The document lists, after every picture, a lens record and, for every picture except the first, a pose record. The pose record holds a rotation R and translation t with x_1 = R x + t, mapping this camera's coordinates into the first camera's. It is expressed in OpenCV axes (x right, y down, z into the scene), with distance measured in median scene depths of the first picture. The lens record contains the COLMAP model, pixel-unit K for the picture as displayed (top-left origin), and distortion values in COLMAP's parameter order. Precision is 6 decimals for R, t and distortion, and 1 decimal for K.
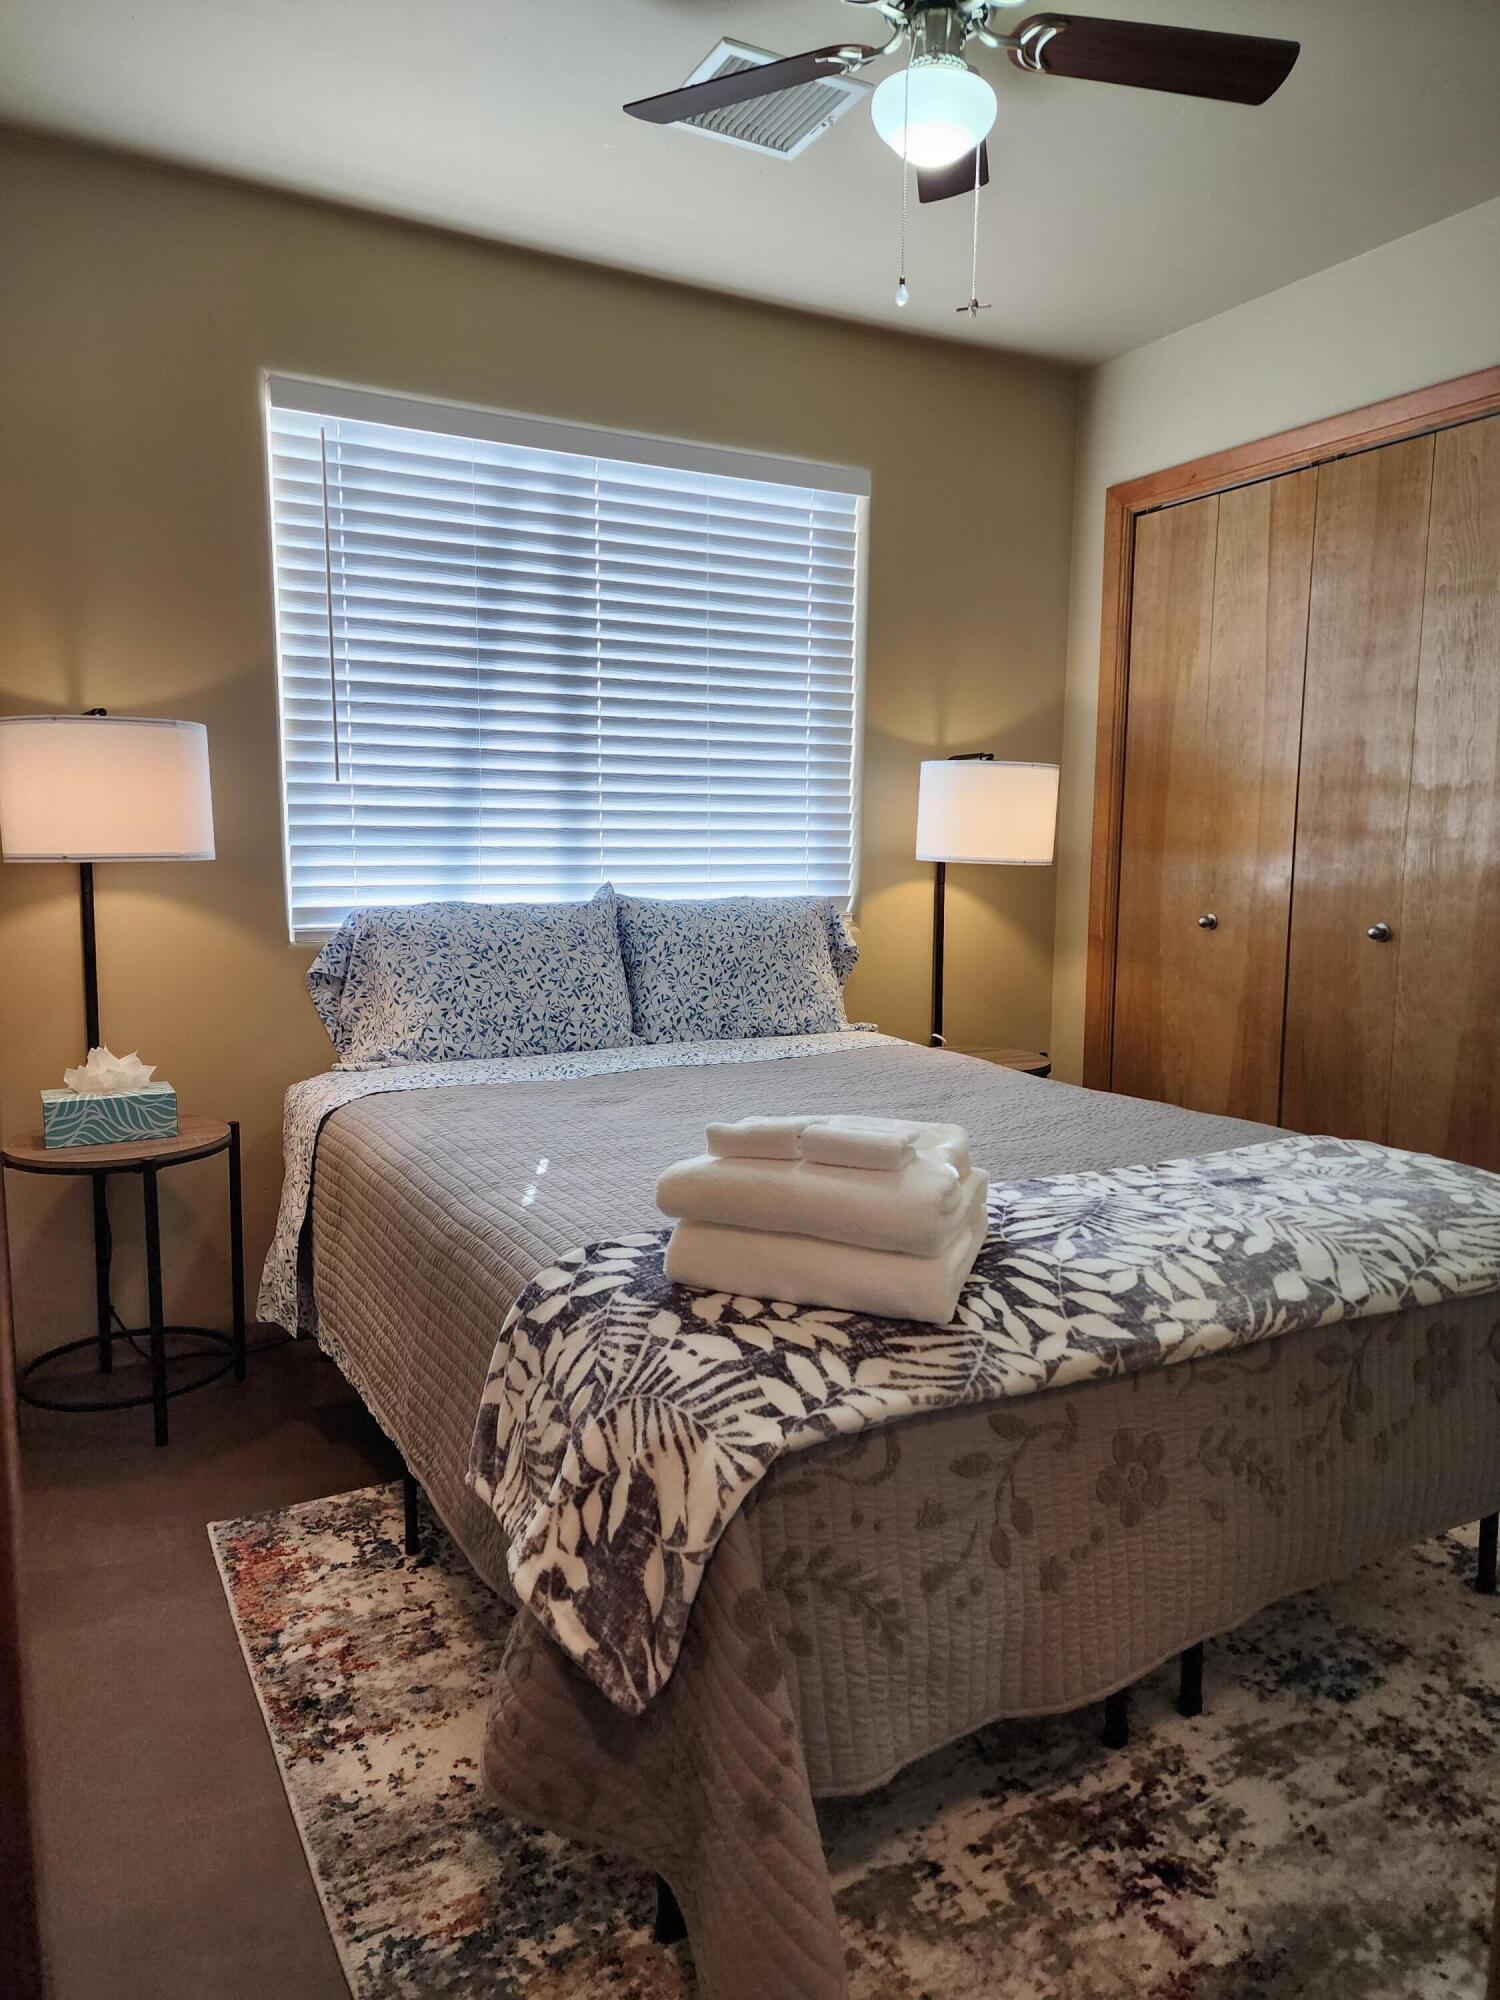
lens RADIAL K [[1356.6, 0, 750.0], [0, 1356.6, 1000.0], [0, 0, 1]] dist [0.109012, -0.002524]
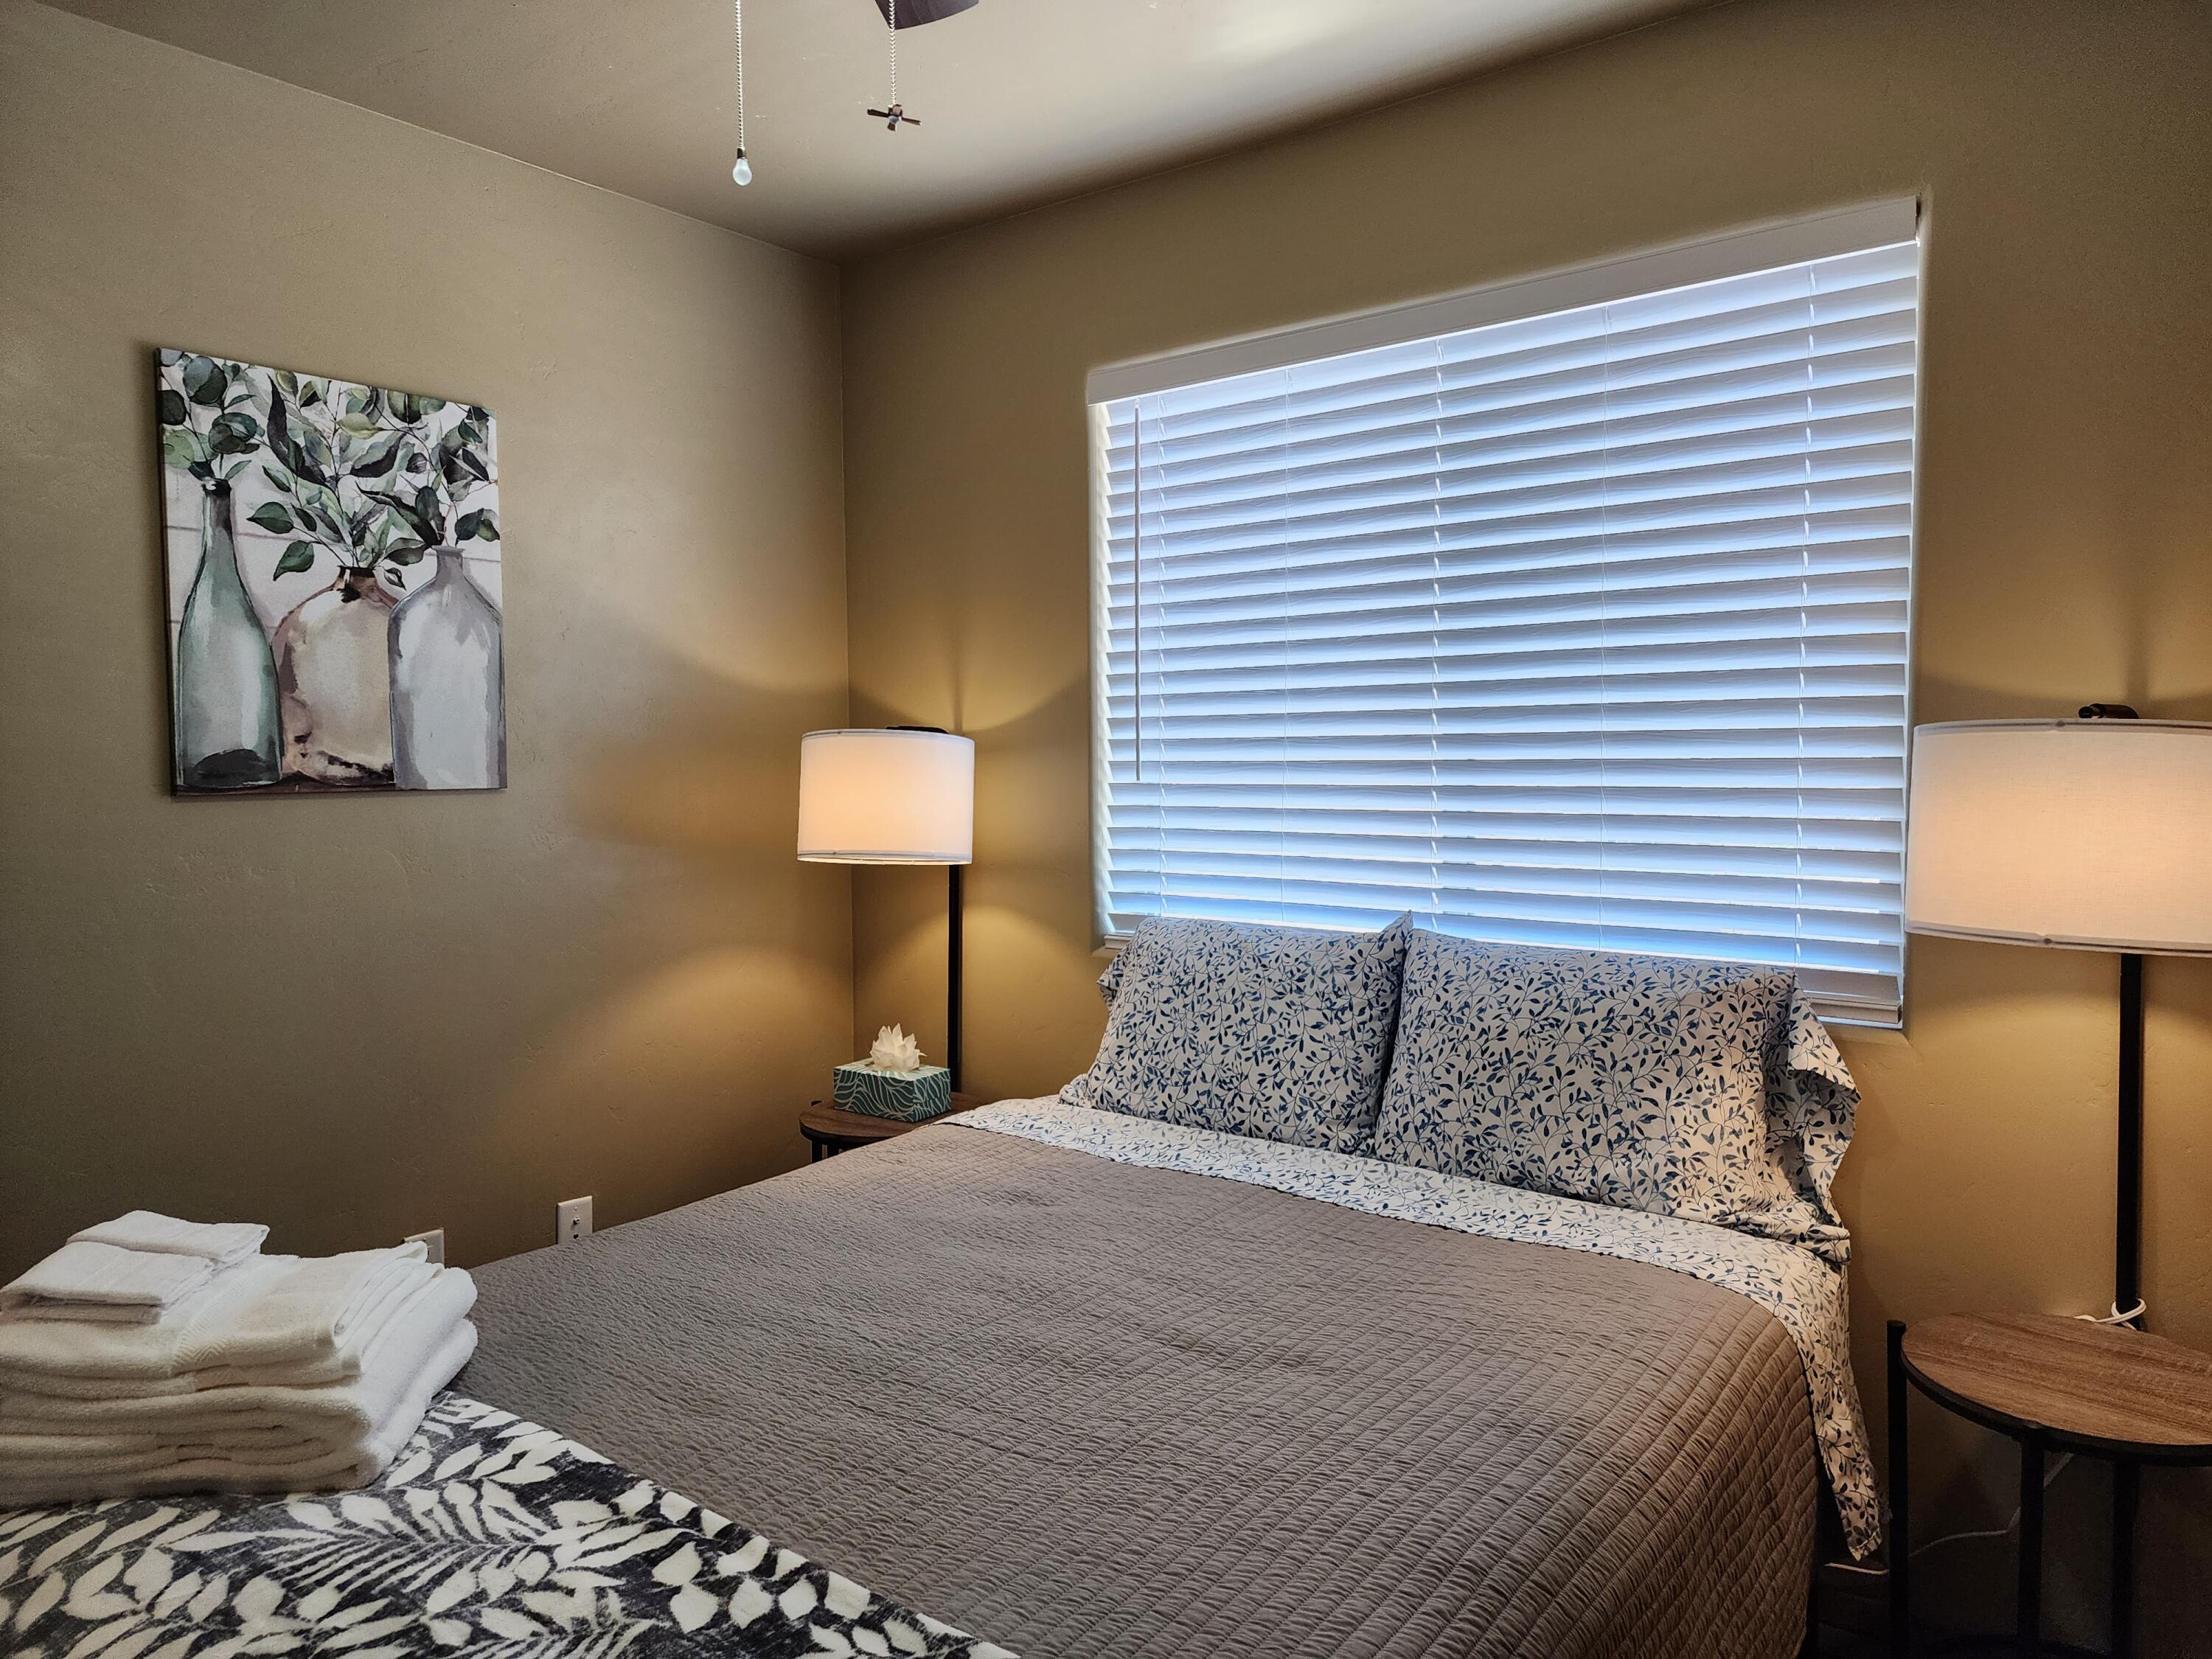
lens RADIAL K [[1470.5, 0, 1078.4], [0, 1470.5, 818.7], [0, 0, 1]] dist [0.064181, -0.065461]
pose [[0.380515, 0.032718, -0.924196, 0.585417], [-0.107362, 0.994179, -0.009007, -0.118334], [0.918521, 0.102651, 0.381813, 0.587444]]
